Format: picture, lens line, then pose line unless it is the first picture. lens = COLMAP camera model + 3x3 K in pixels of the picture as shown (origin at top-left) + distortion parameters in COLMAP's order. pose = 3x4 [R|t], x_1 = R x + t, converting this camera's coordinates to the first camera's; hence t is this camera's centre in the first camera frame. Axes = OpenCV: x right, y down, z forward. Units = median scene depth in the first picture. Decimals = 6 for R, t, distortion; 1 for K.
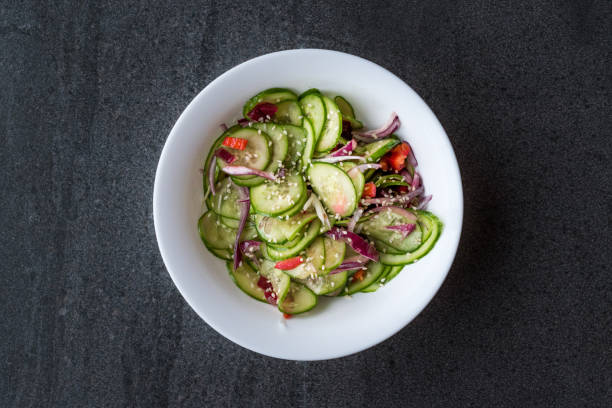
lens RADIAL K [[1123.3, 0, 305.8], [0, 1123.3, 205.7], [0, 0, 1]] dist [0.025417, 0.000000]
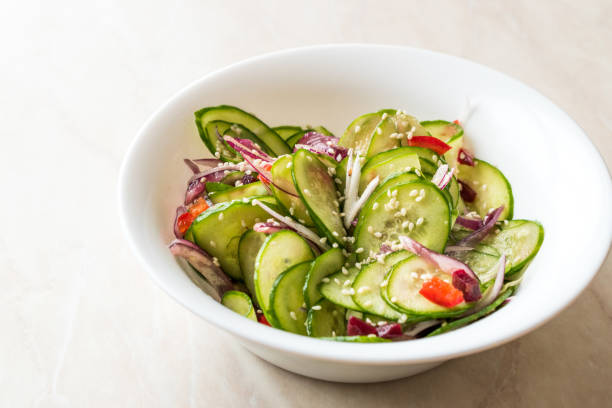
lens RADIAL K [[1184.1, 0, 310.9], [0, 1184.1, 203.1], [0, 0, 1]] dist [0.033745, 0.000000]
pose [[-0.904880, -0.329137, 0.269927, -0.149630], [0.418741, -0.574379, 0.703381, -0.480347], [-0.076468, 0.749505, 0.657567, 0.563257]]
